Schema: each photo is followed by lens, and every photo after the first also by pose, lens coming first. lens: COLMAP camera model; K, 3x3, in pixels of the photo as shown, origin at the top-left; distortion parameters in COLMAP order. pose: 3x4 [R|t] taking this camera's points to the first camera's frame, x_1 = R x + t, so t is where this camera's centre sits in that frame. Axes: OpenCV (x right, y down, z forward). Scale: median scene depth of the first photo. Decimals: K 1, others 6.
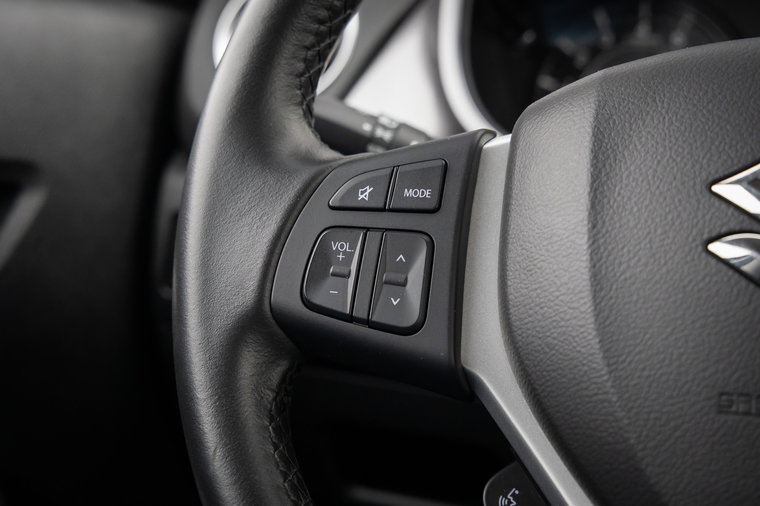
lens RADIAL K [[1121.3, 0, 380.0], [0, 1121.3, 253.0], [0, 0, 1]] dist [-0.001551, 0.001749]
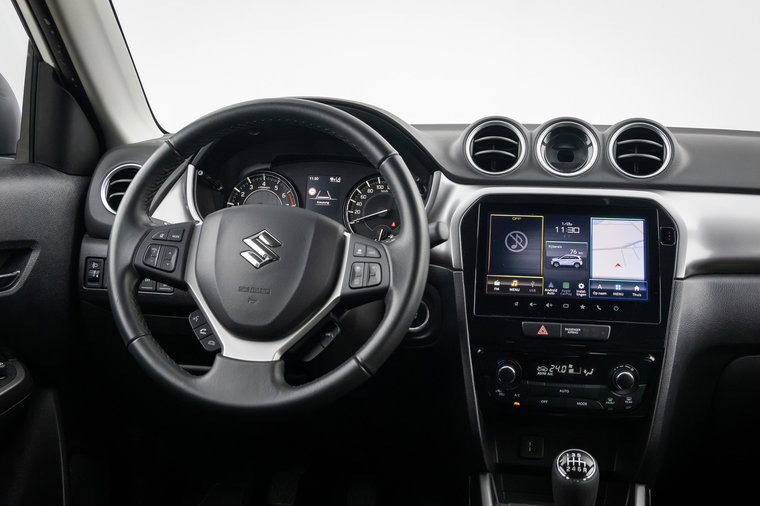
lens RADIAL K [[867.7, 0, 380.0], [0, 867.7, 253.0], [0, 0, 1]] dist [-0.012528, 0.008455]
pose [[0.978839, 0.056298, 0.196734, 0.137453], [-0.051432, 0.998233, -0.029760, 0.055264], [-0.198062, 0.019012, 0.980005, -2.047037]]
